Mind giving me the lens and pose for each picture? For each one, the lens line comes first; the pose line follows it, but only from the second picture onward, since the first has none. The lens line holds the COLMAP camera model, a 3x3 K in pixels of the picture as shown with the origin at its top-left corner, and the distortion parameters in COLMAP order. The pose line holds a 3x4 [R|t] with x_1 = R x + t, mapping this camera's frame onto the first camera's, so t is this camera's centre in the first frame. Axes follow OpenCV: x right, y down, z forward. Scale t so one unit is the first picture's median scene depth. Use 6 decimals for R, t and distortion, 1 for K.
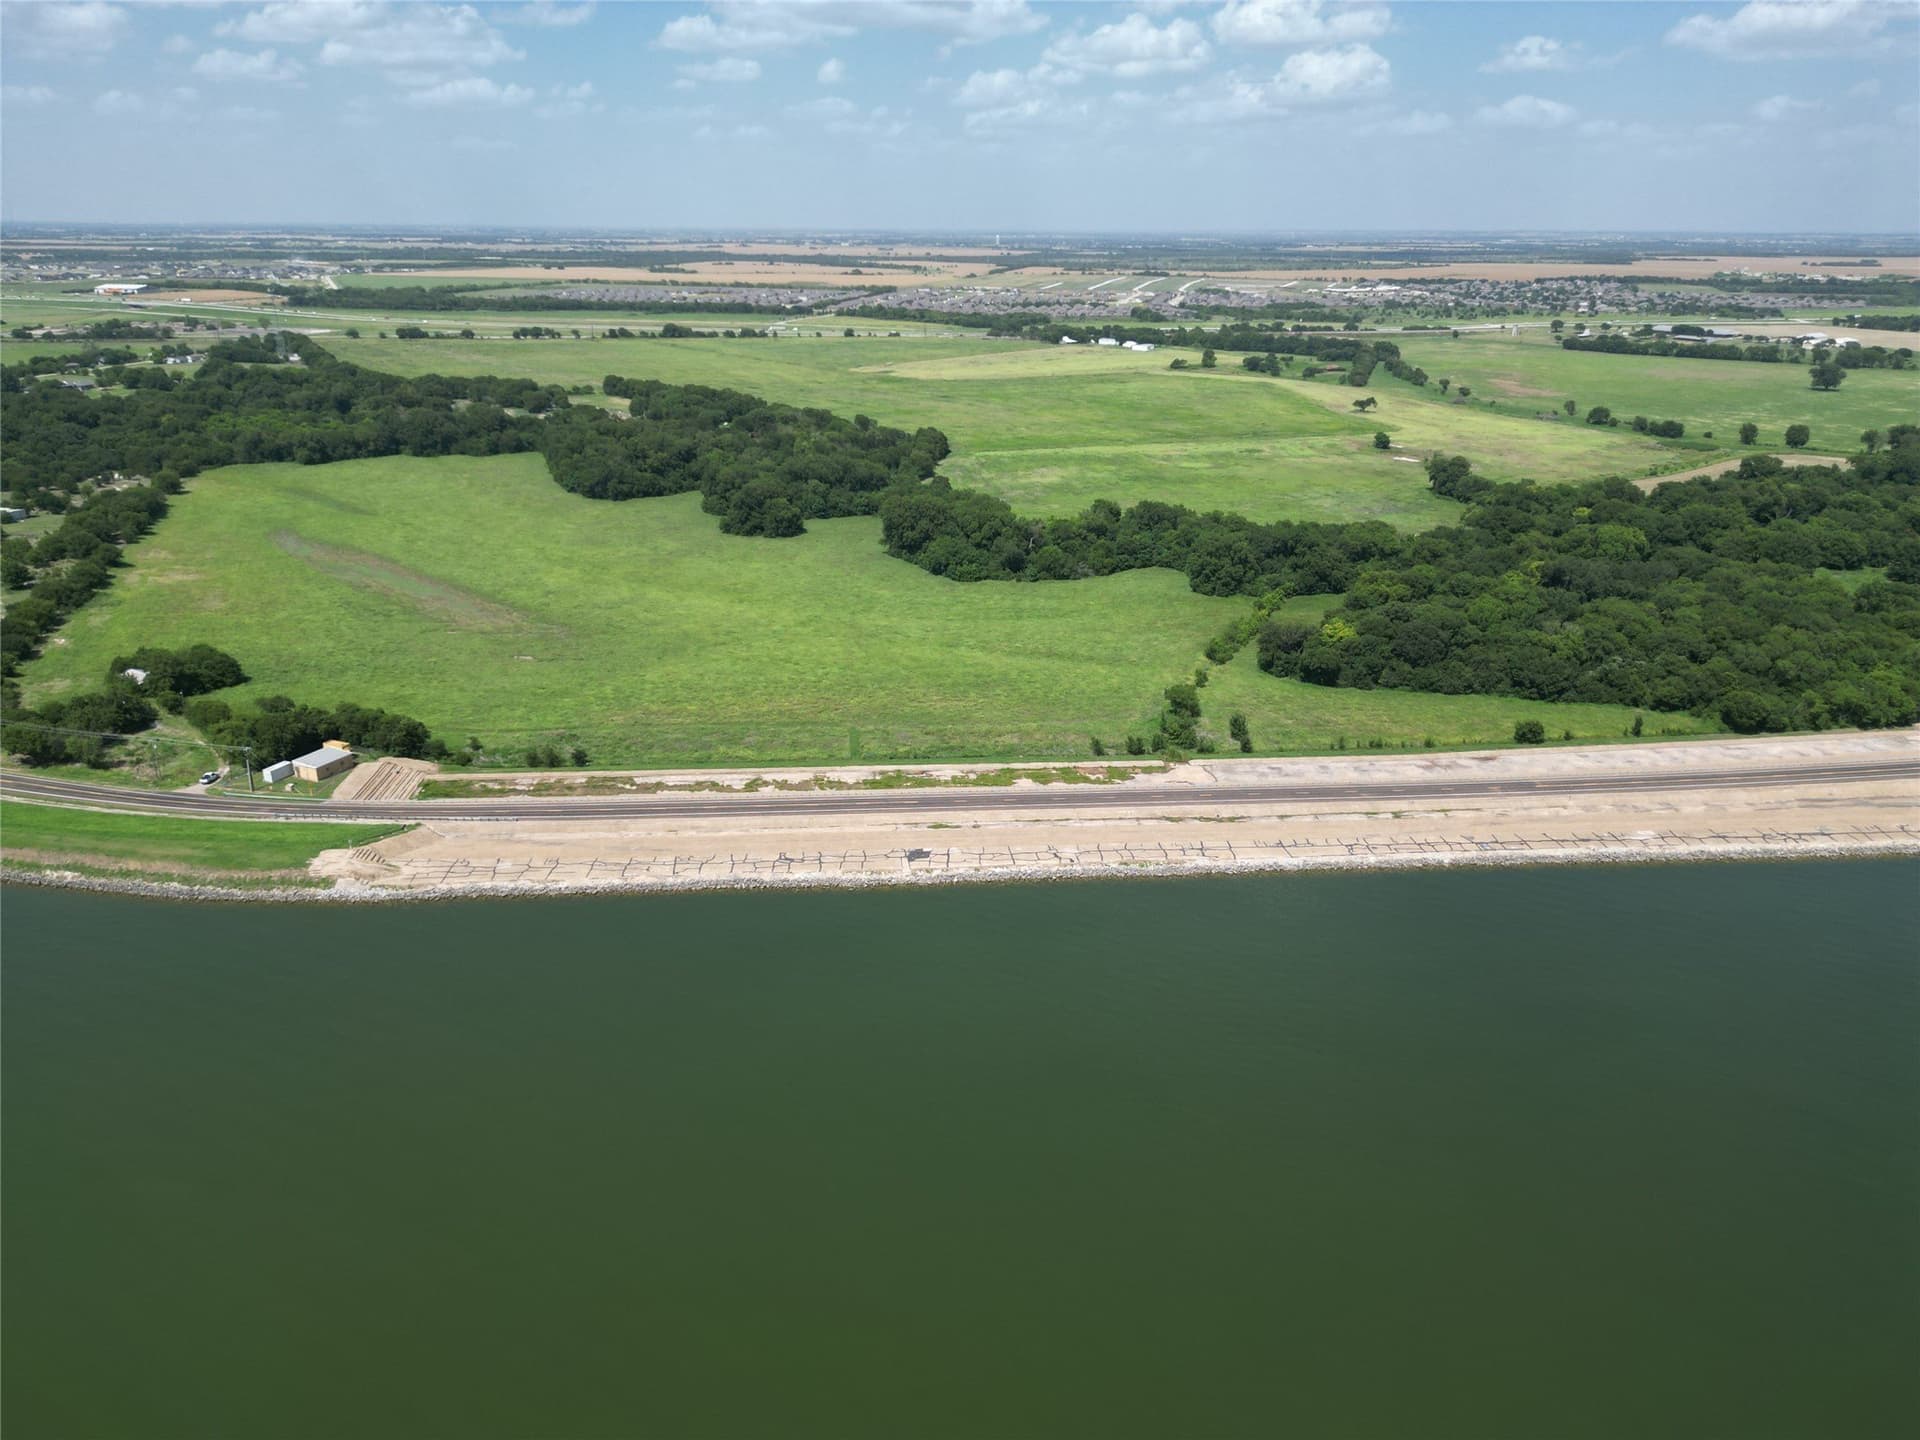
lens RADIAL K [[1371.3, 0, 960.7], [0, 1371.3, 713.4], [0, 0, 1]] dist [0.064761, -0.059618]
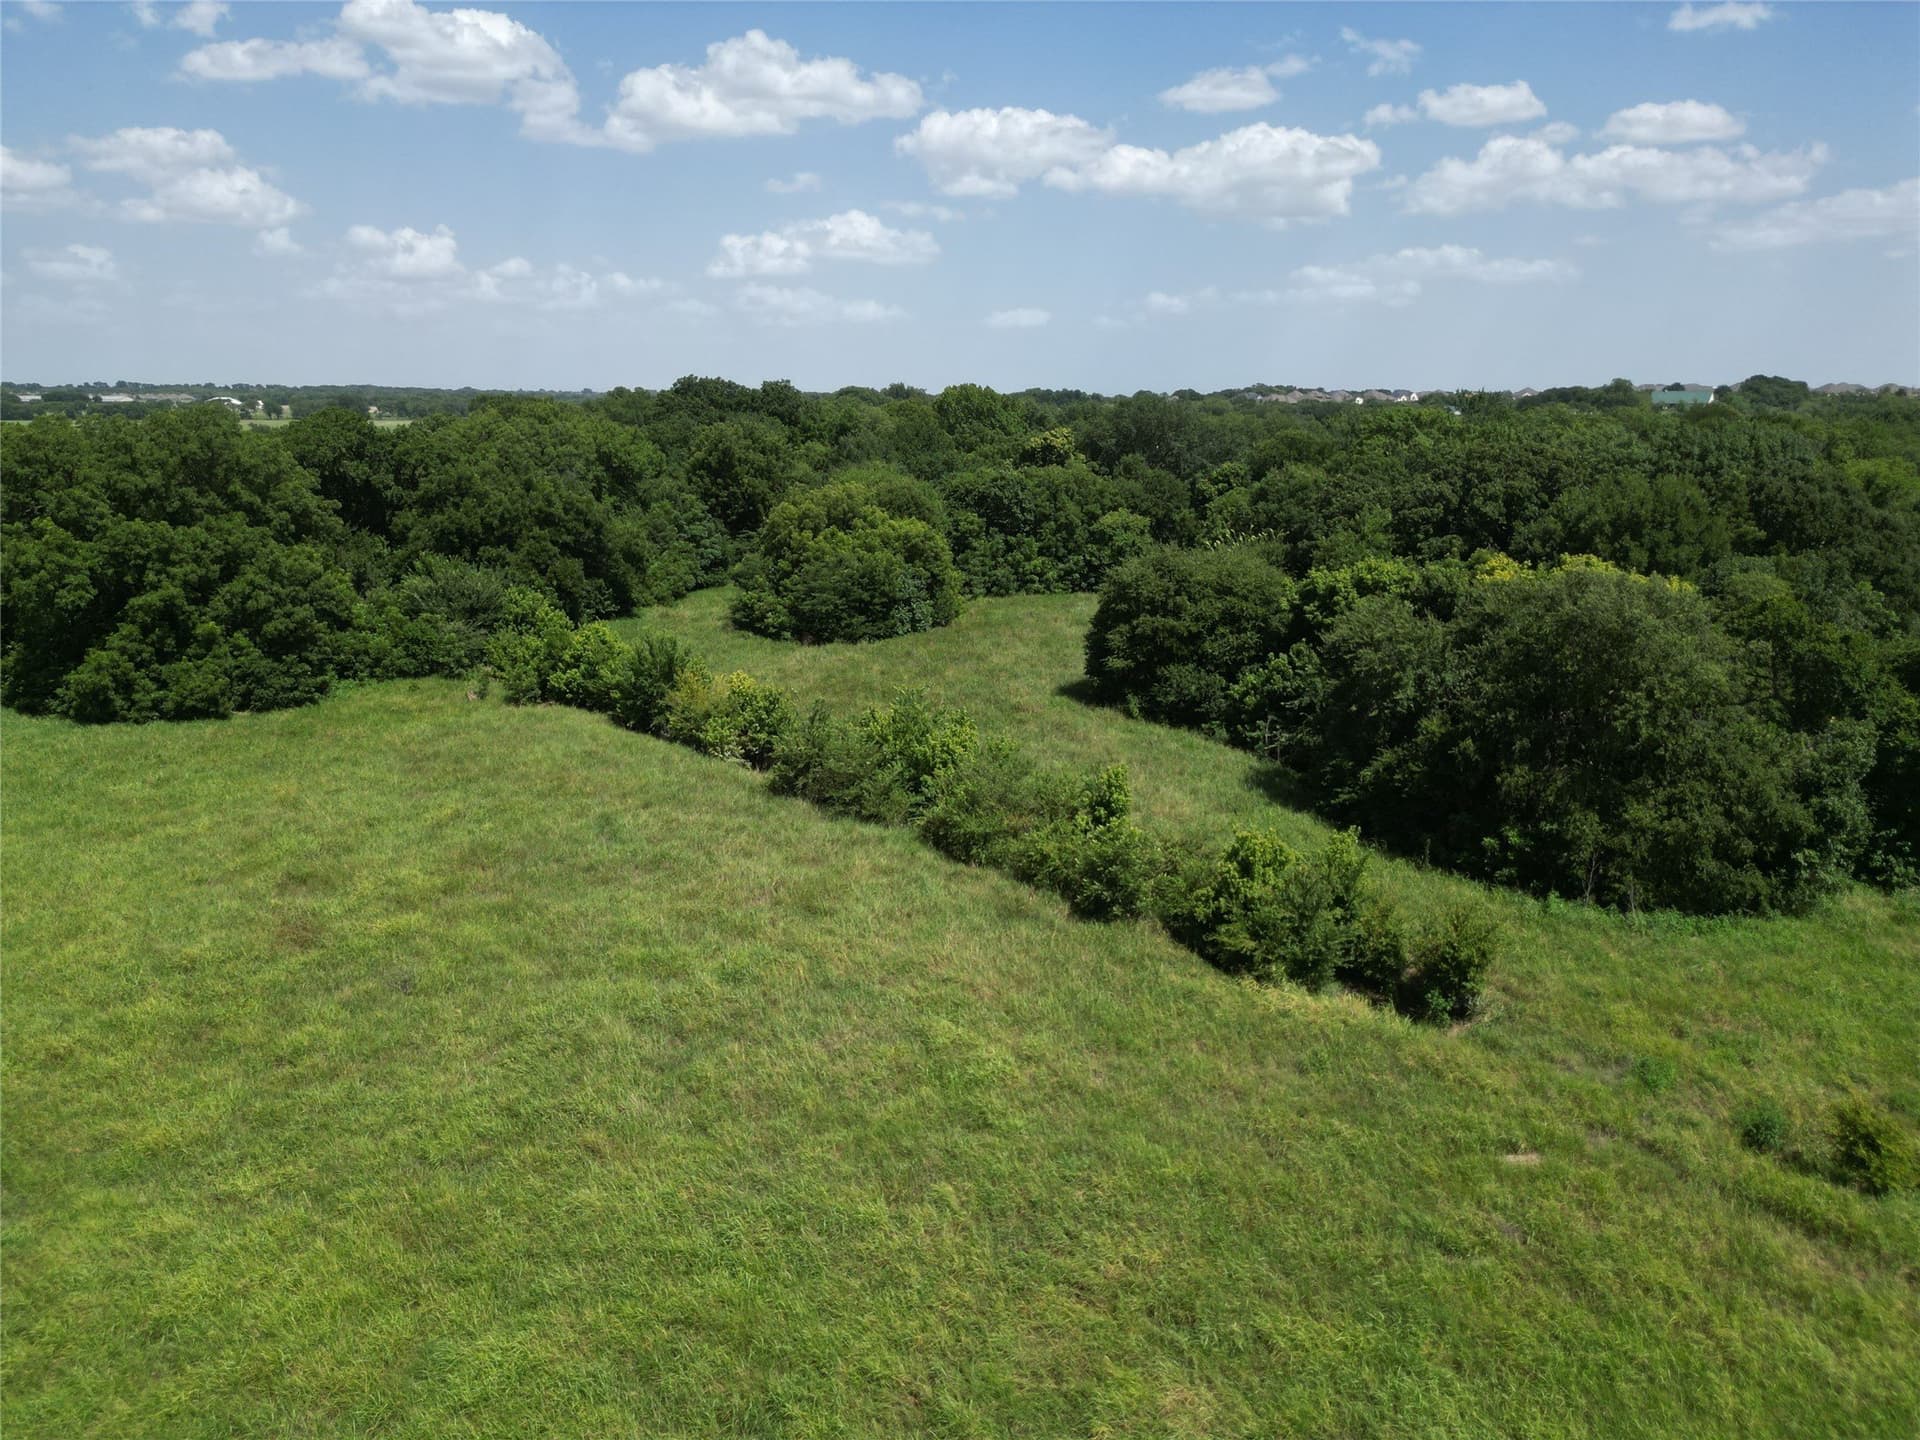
lens RADIAL K [[1371.3, 0, 972.6], [0, 1371.3, 718.7], [0, 0, 1]] dist [0.064761, -0.059618]
pose [[0.416103, -0.215863, 0.883324, 0.065087], [0.310833, 0.946663, 0.084920, -0.078635], [-0.854541, 0.239231, 0.461007, 0.927152]]
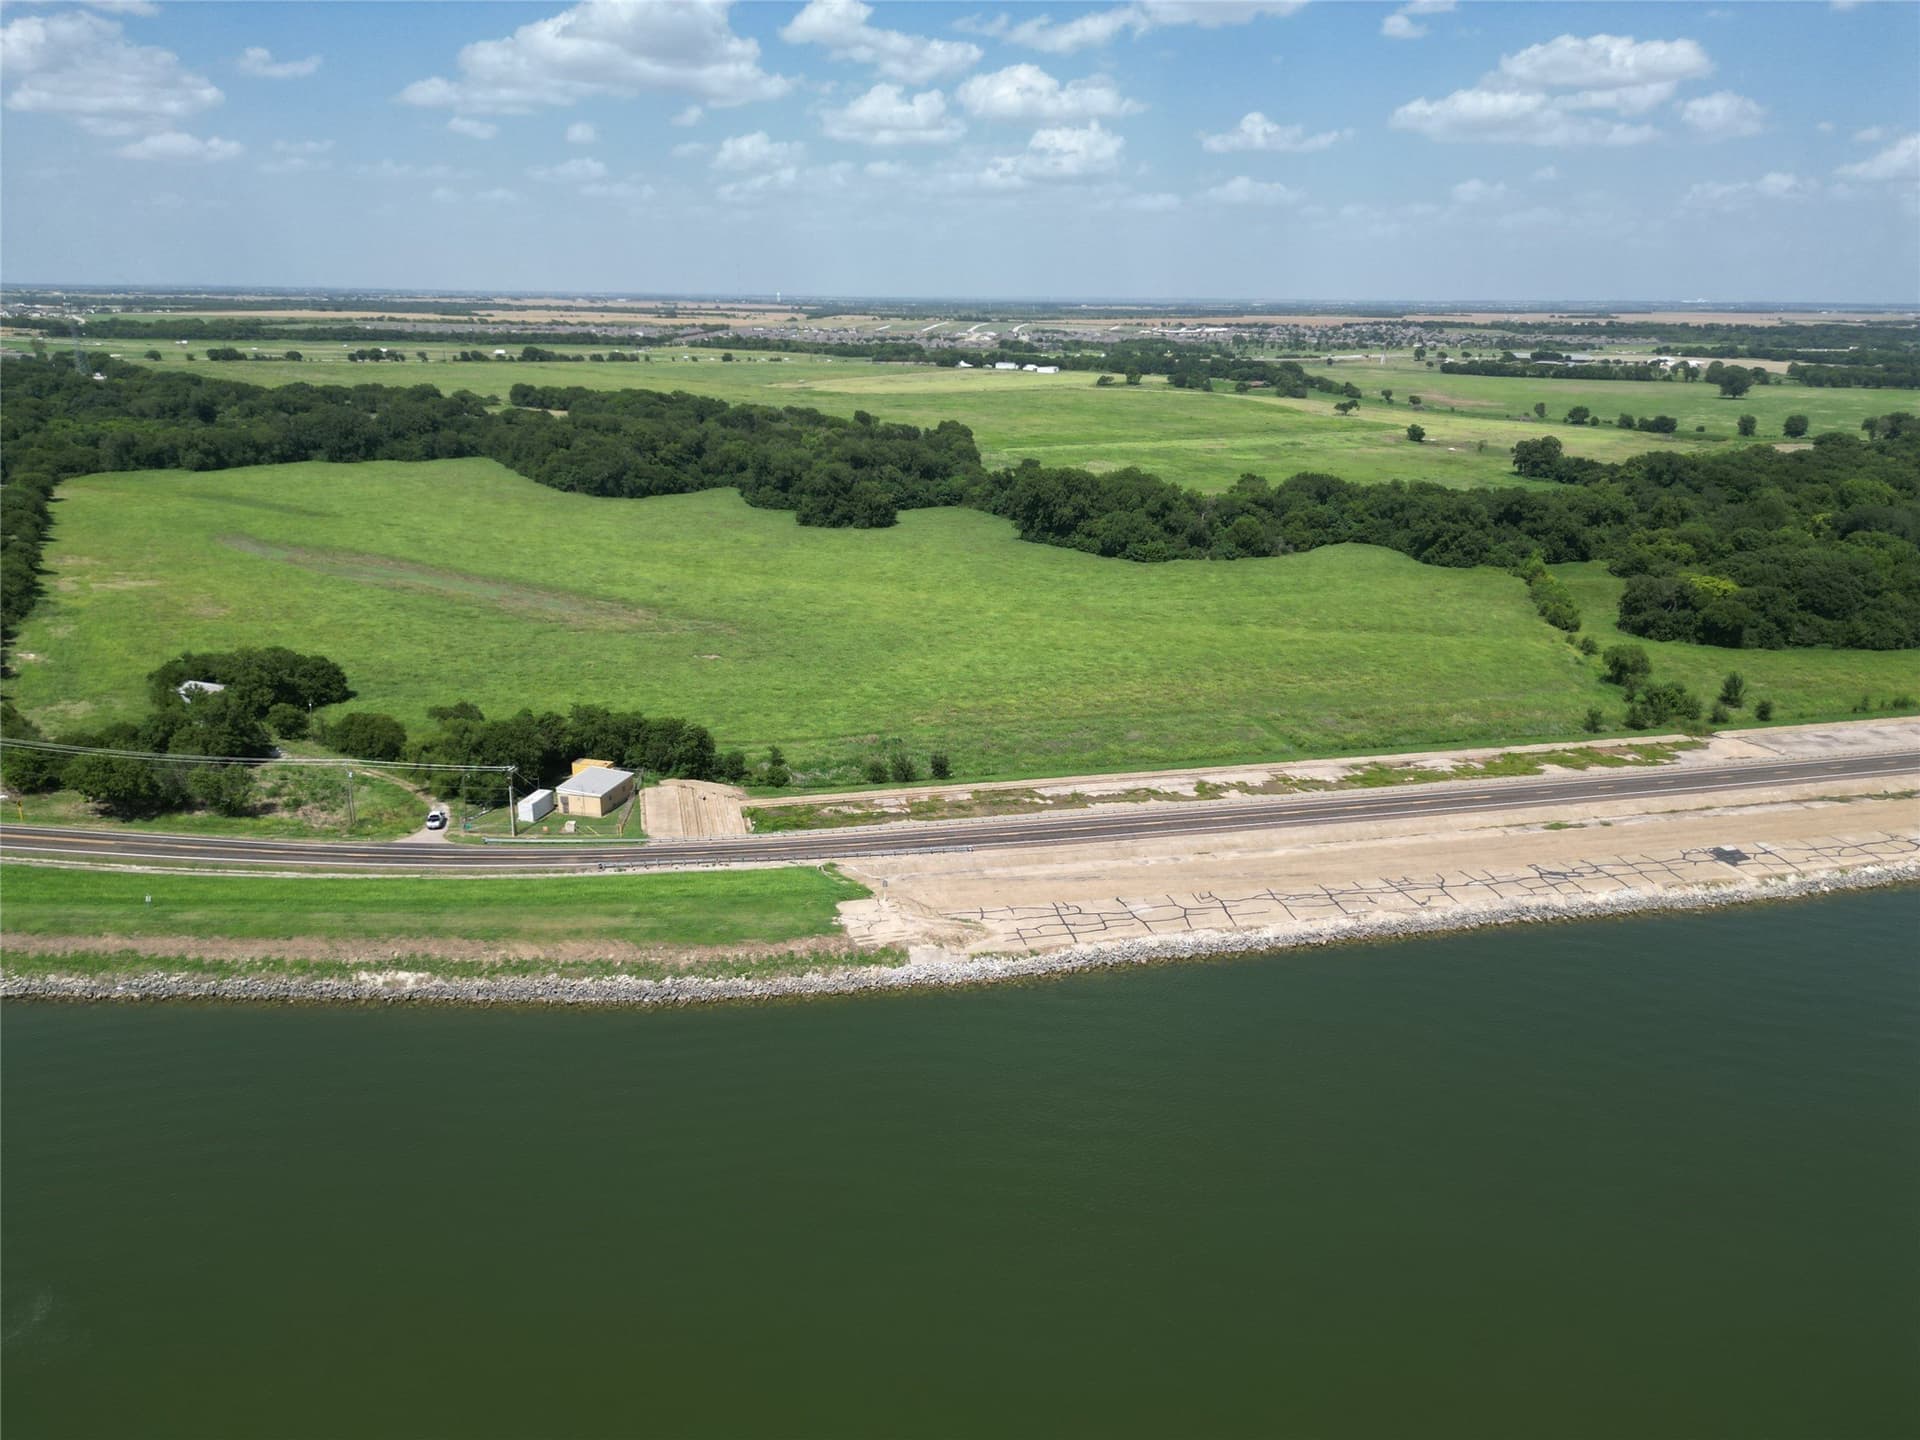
lens RADIAL K [[1371.3, 0, 963.8], [0, 1371.3, 720.4], [0, 0, 1]] dist [0.064761, -0.059618]
pose [[0.985419, -0.045870, 0.163843, -0.288431], [0.052293, 0.998015, -0.035105, 0.025581], [-0.161907, 0.043161, 0.985862, 0.238121]]
